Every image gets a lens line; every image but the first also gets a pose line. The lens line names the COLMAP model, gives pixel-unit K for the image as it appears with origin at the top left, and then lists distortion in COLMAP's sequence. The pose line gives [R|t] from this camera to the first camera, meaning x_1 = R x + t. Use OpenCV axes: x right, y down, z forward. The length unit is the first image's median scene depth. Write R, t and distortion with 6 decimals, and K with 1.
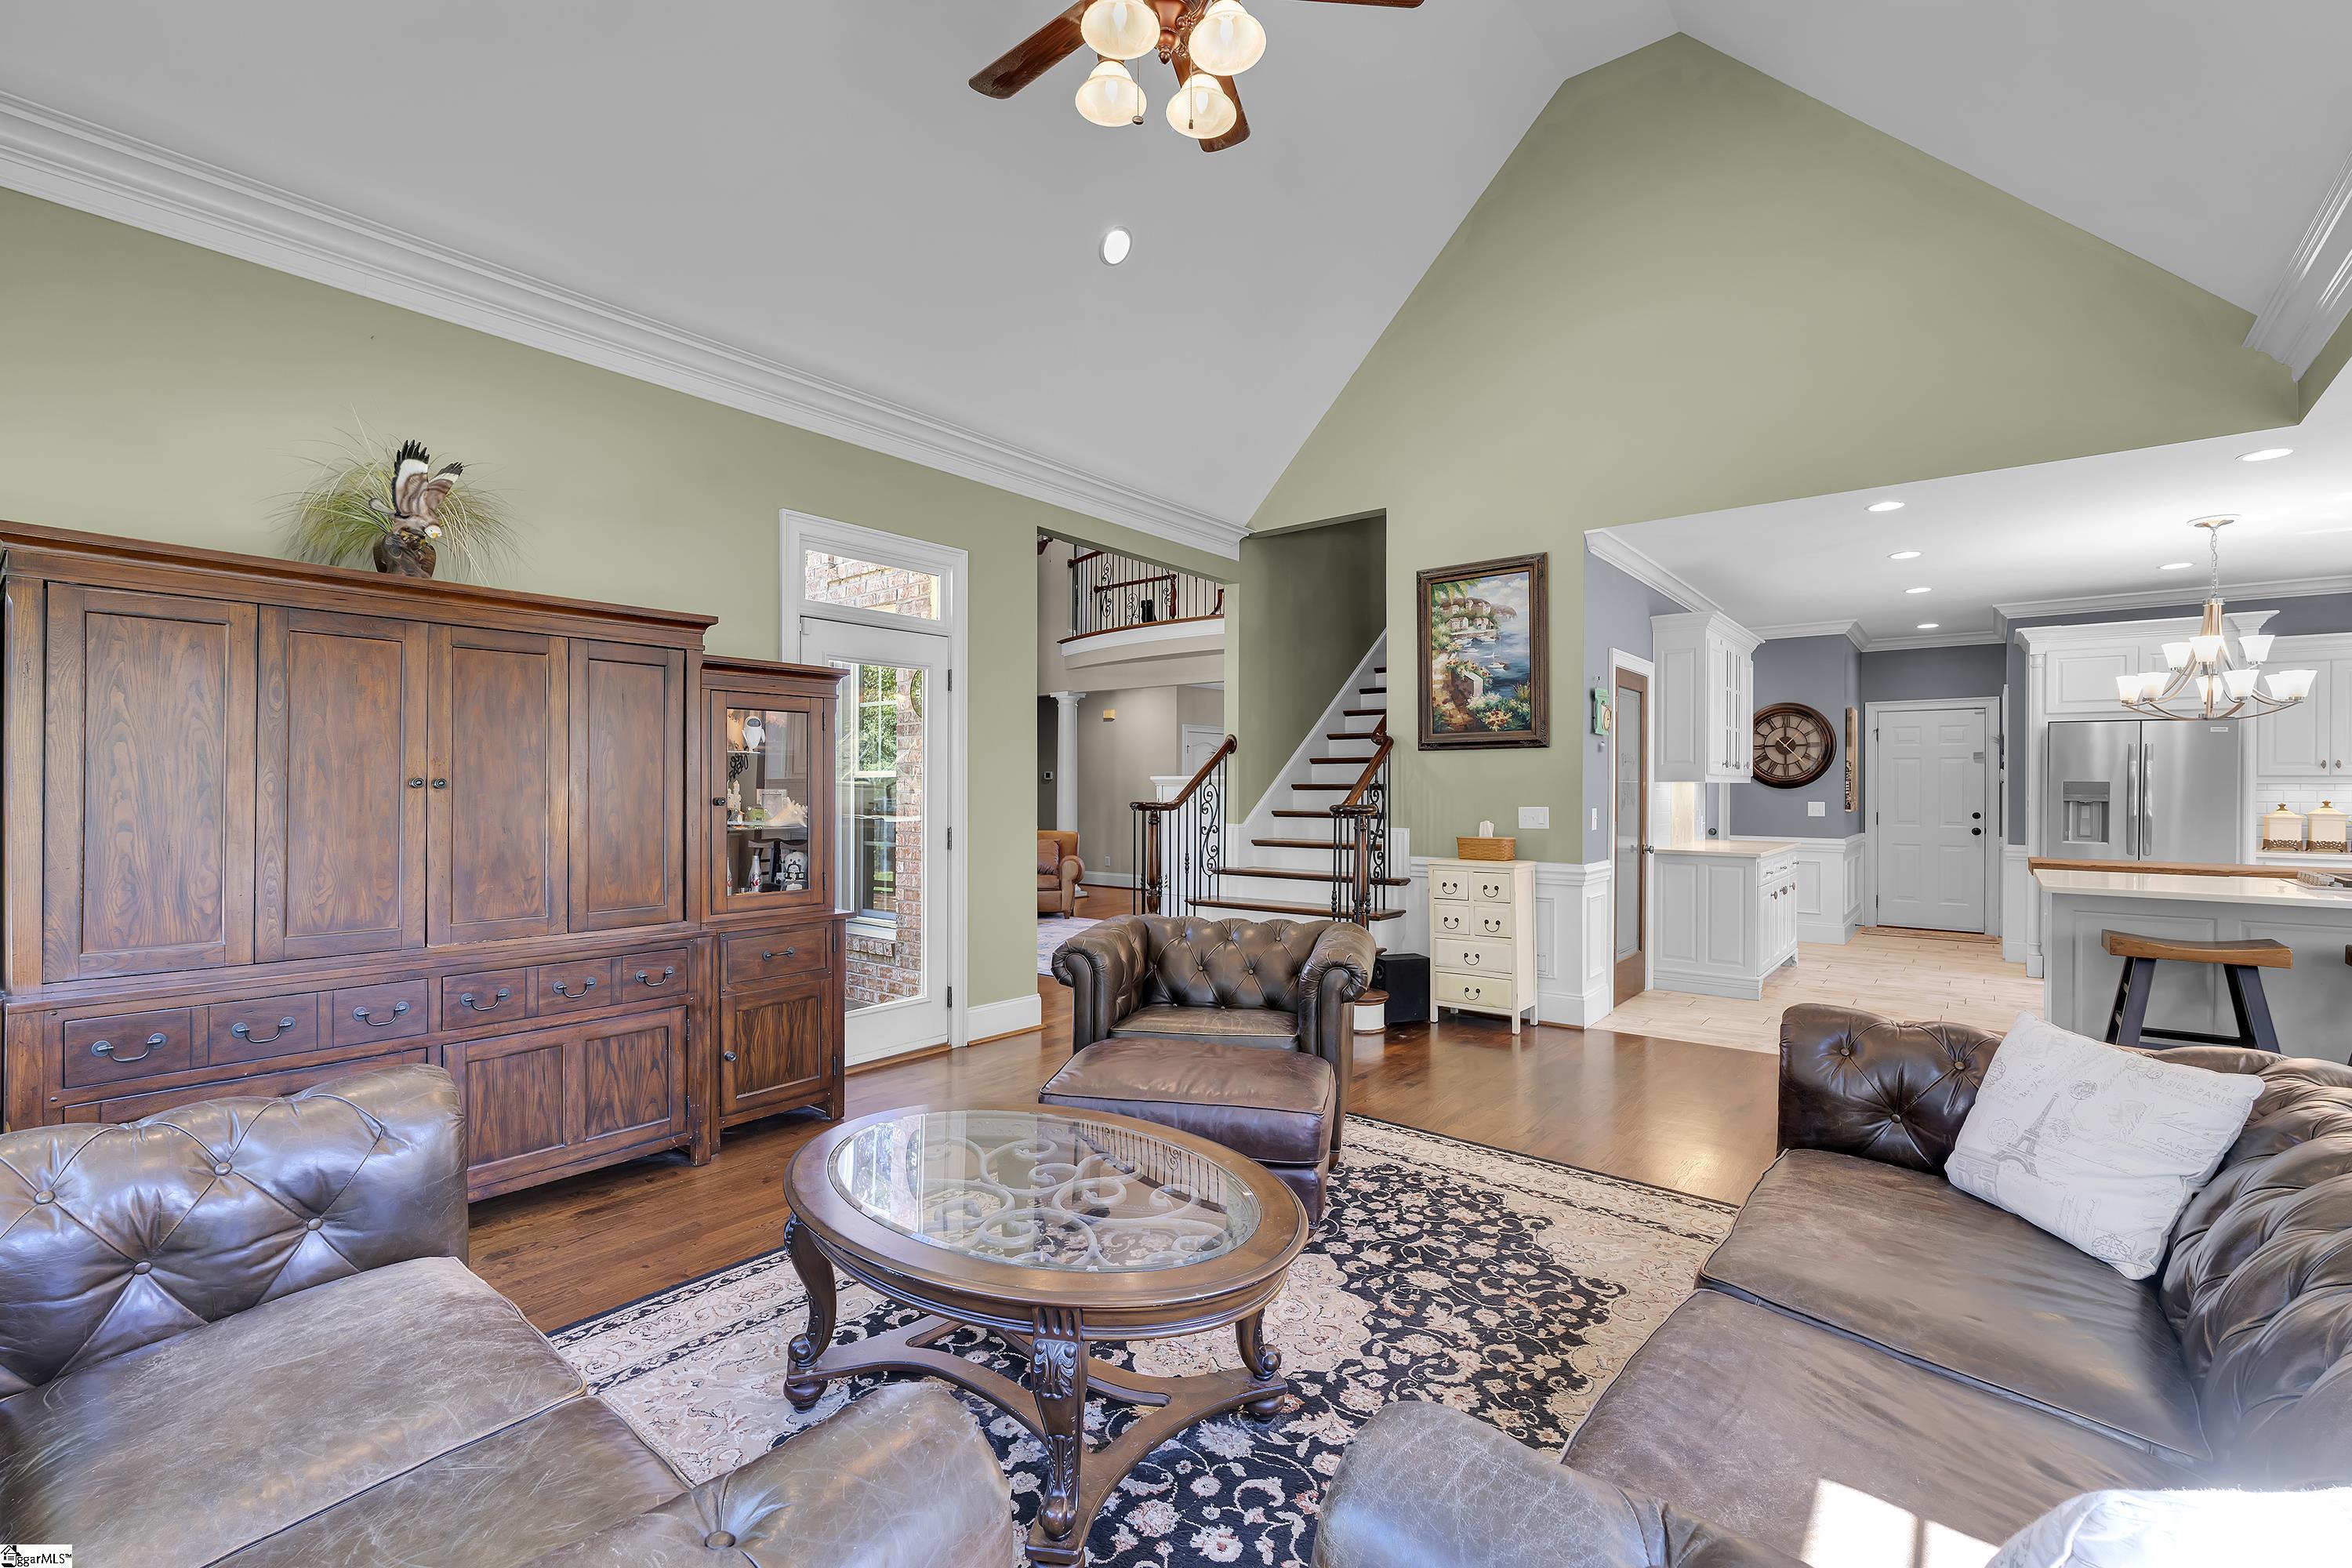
lens RADIAL K [[1034.3, 0, 1152.0], [0, 1034.3, 780.8], [0, 0, 1]] dist [-0.006947, 0.001735]
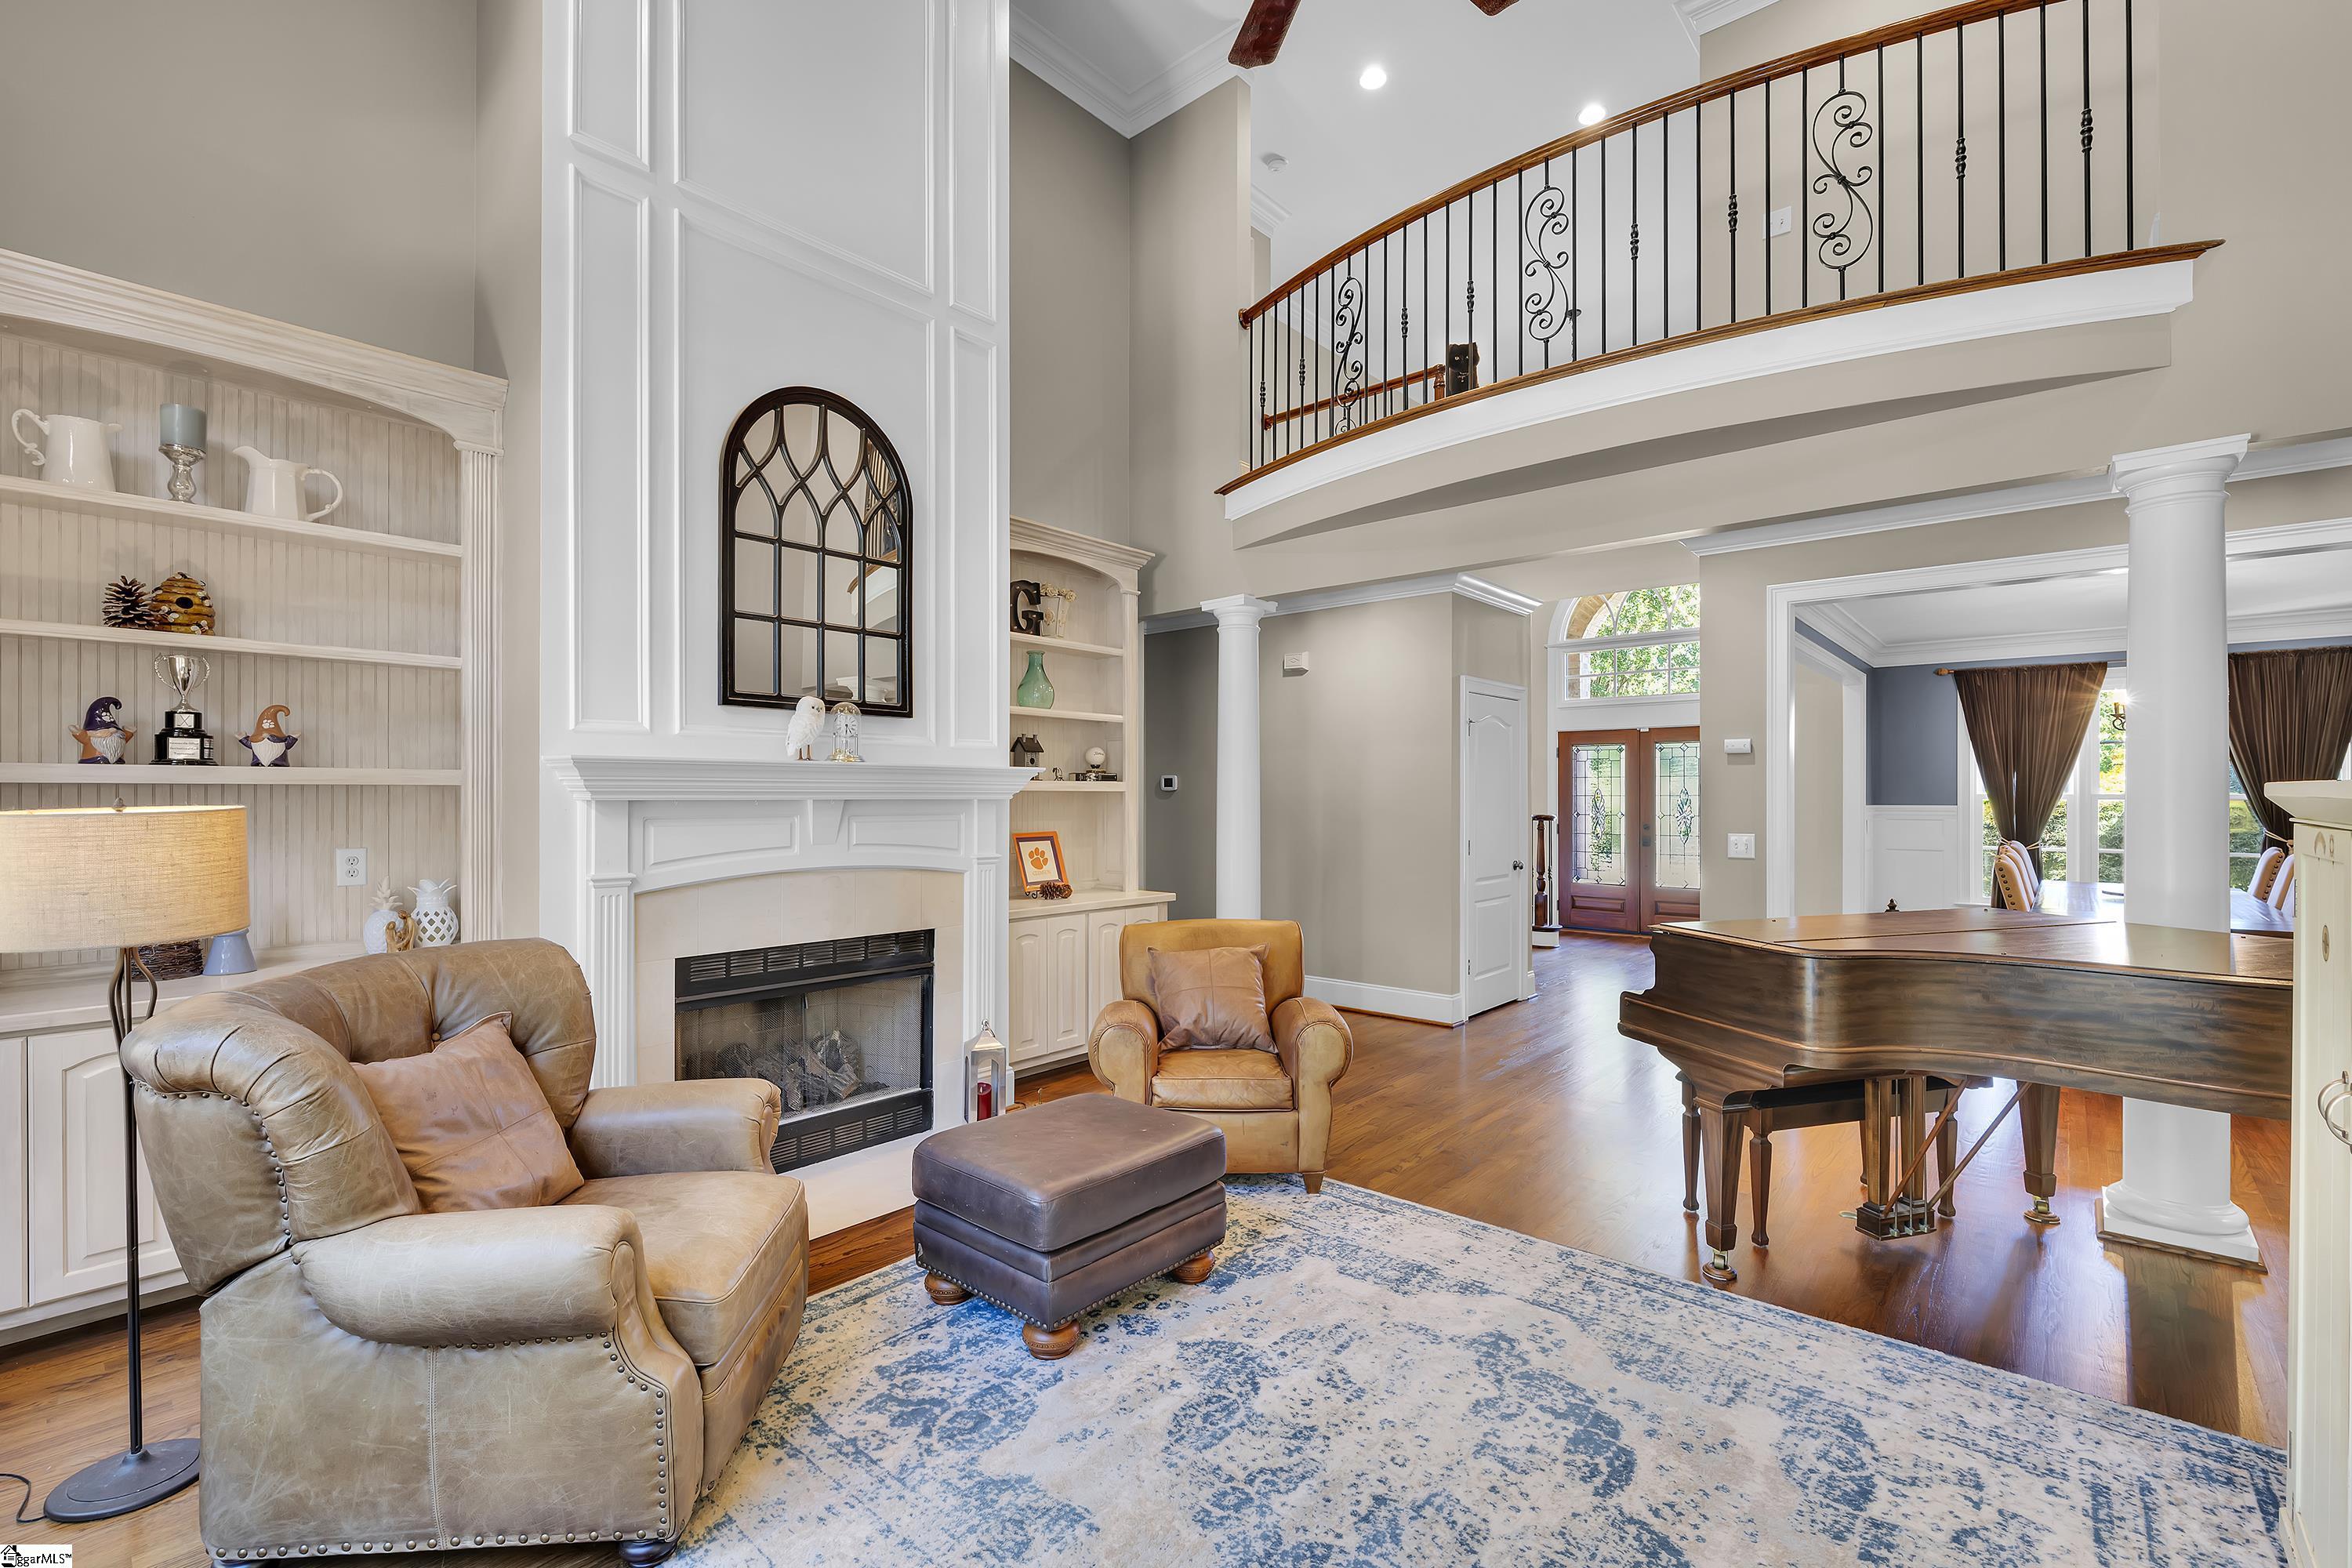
lens RADIAL K [[1034.3, 0, 1170.0], [0, 1034.3, 787.8], [0, 0, 1]] dist [-0.006947, 0.001735]
pose [[0.999705, -0.000453, -0.024301, -0.384215], [0.000548, 0.999992, 0.003901, -0.012744], [0.024299, -0.003914, 0.999697, 2.053188]]
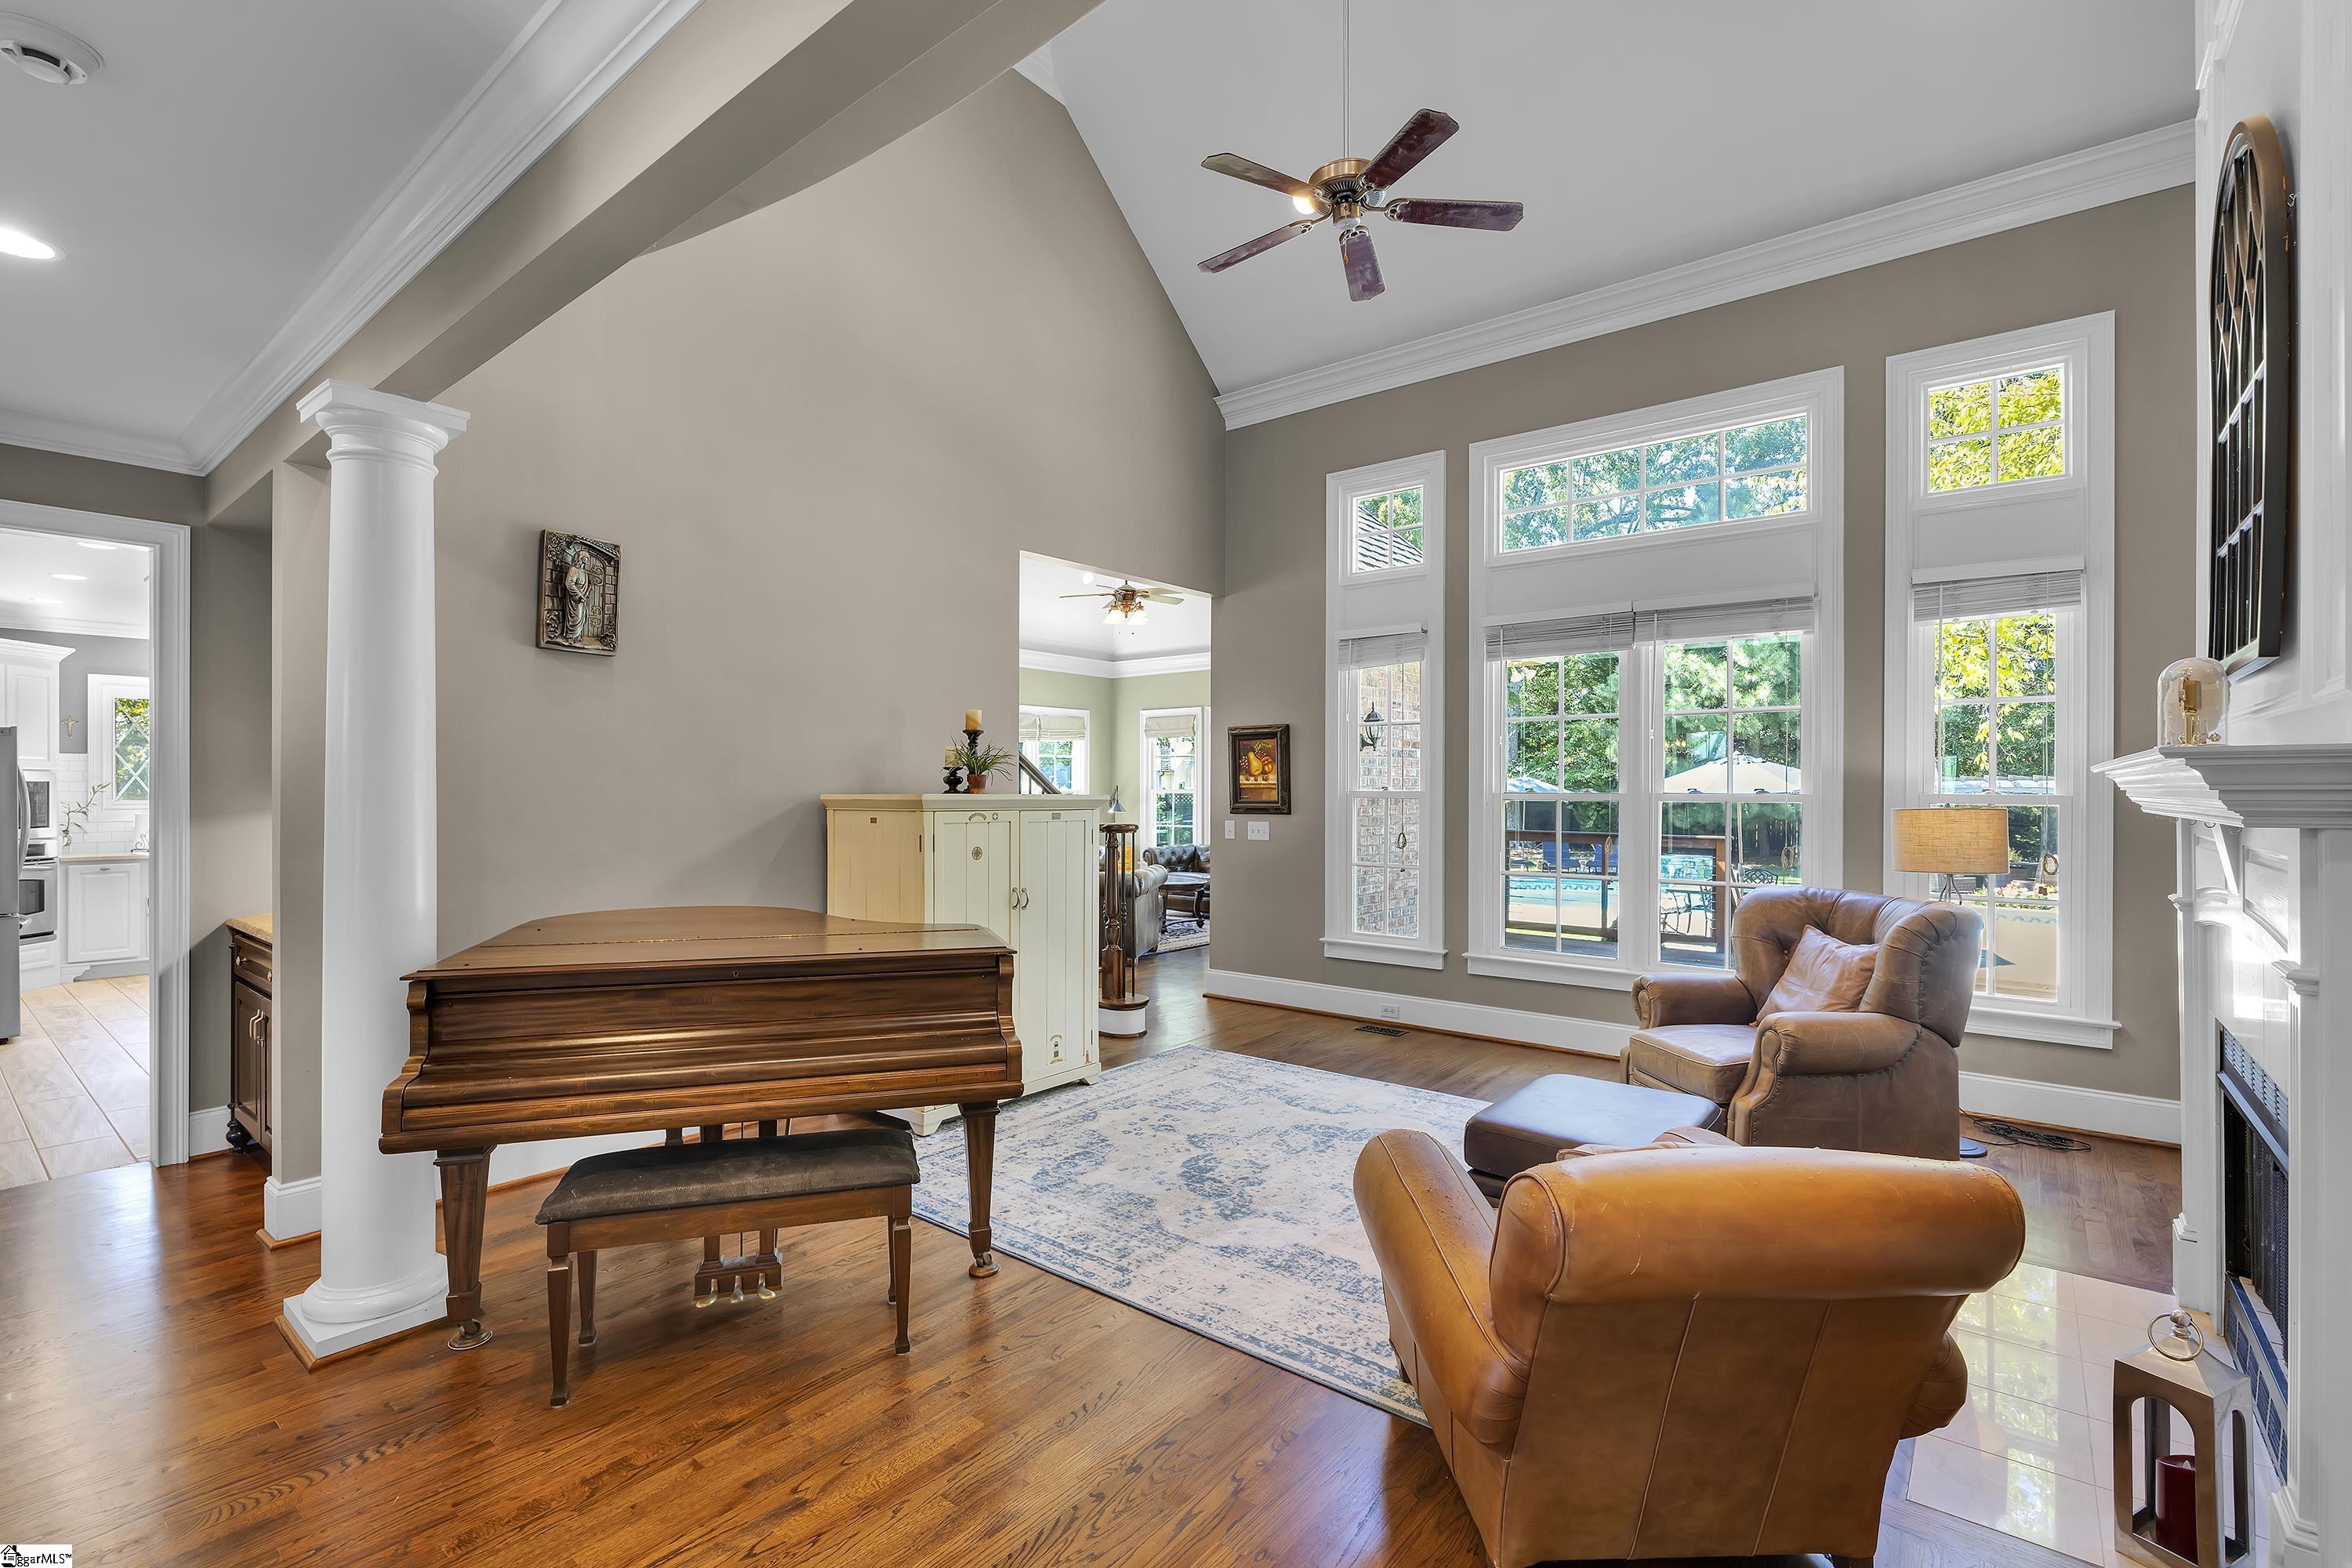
lens RADIAL K [[1034.3, 0, 1158.5], [0, 1034.3, 791.1], [0, 0, 1]] dist [-0.006947, 0.001735]
pose [[-0.999990, -0.003506, -0.002867, -0.071487], [-0.003493, 0.999983, -0.004669, -0.008577], [0.002883, -0.004658, -0.999985, 3.916057]]
